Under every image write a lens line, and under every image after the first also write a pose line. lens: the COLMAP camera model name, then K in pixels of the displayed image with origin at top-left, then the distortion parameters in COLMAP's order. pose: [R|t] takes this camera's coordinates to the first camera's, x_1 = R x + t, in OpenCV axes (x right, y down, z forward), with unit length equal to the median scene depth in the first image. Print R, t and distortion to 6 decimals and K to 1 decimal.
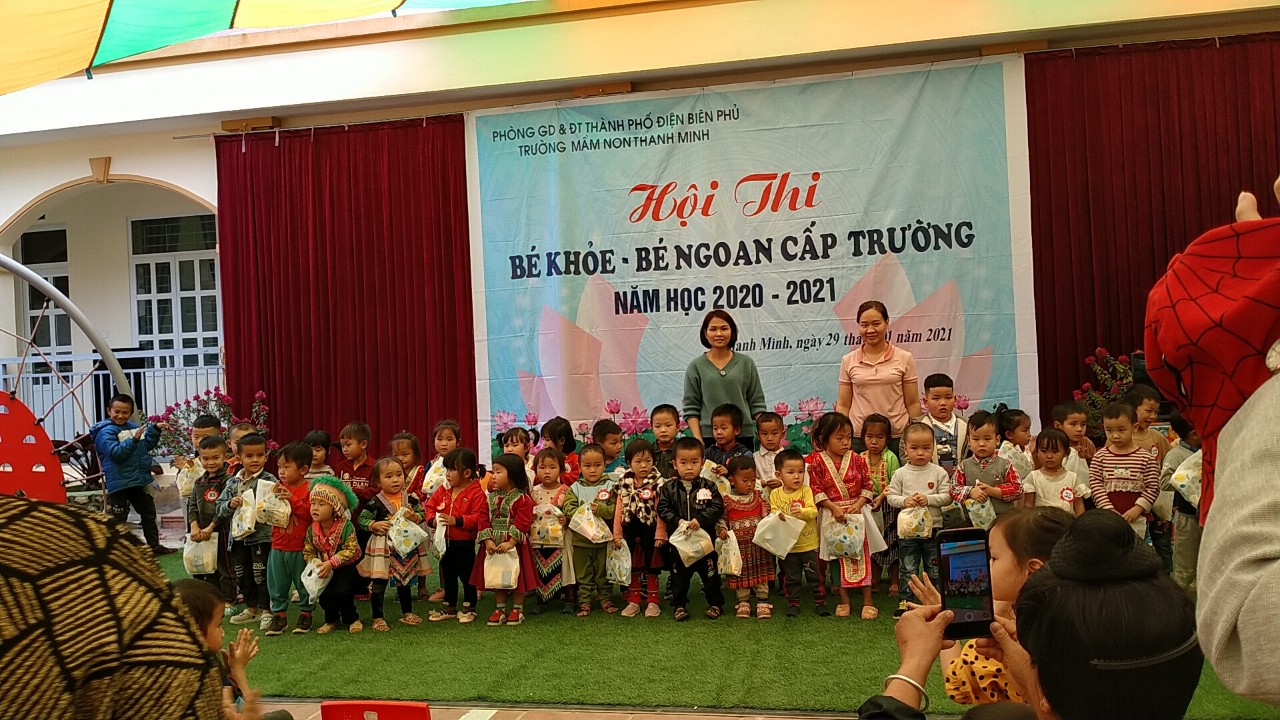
lens RADIAL K [[1052.4, 0, 640.0], [0, 1052.4, 360.0], [0, 0, 1]] dist [0.128009, -0.254664]
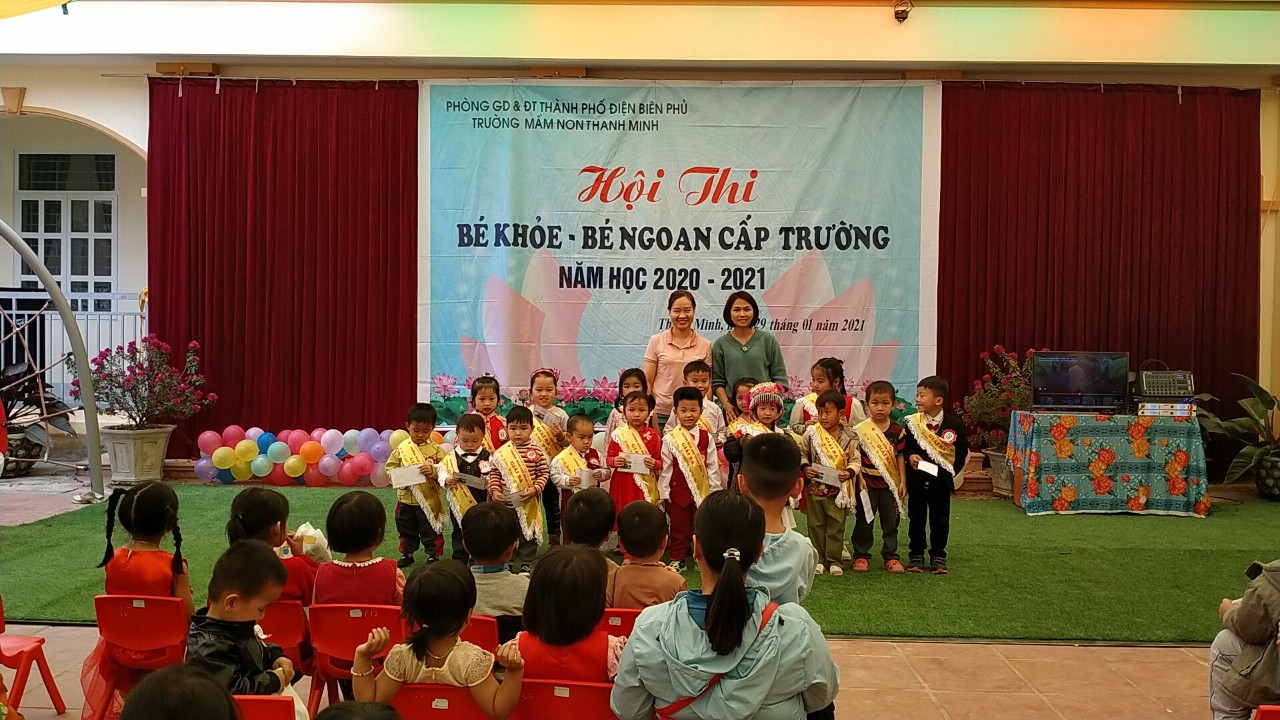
lens RADIAL K [[1052.4, 0, 640.0], [0, 1052.4, 360.0], [0, 0, 1]] dist [0.128009, -0.254664]
pose [[0.981205, 0.053251, 0.185477, -0.137663], [-0.057434, 0.998200, 0.017249, 0.006078], [-0.184225, -0.027577, 0.982497, -0.053468]]
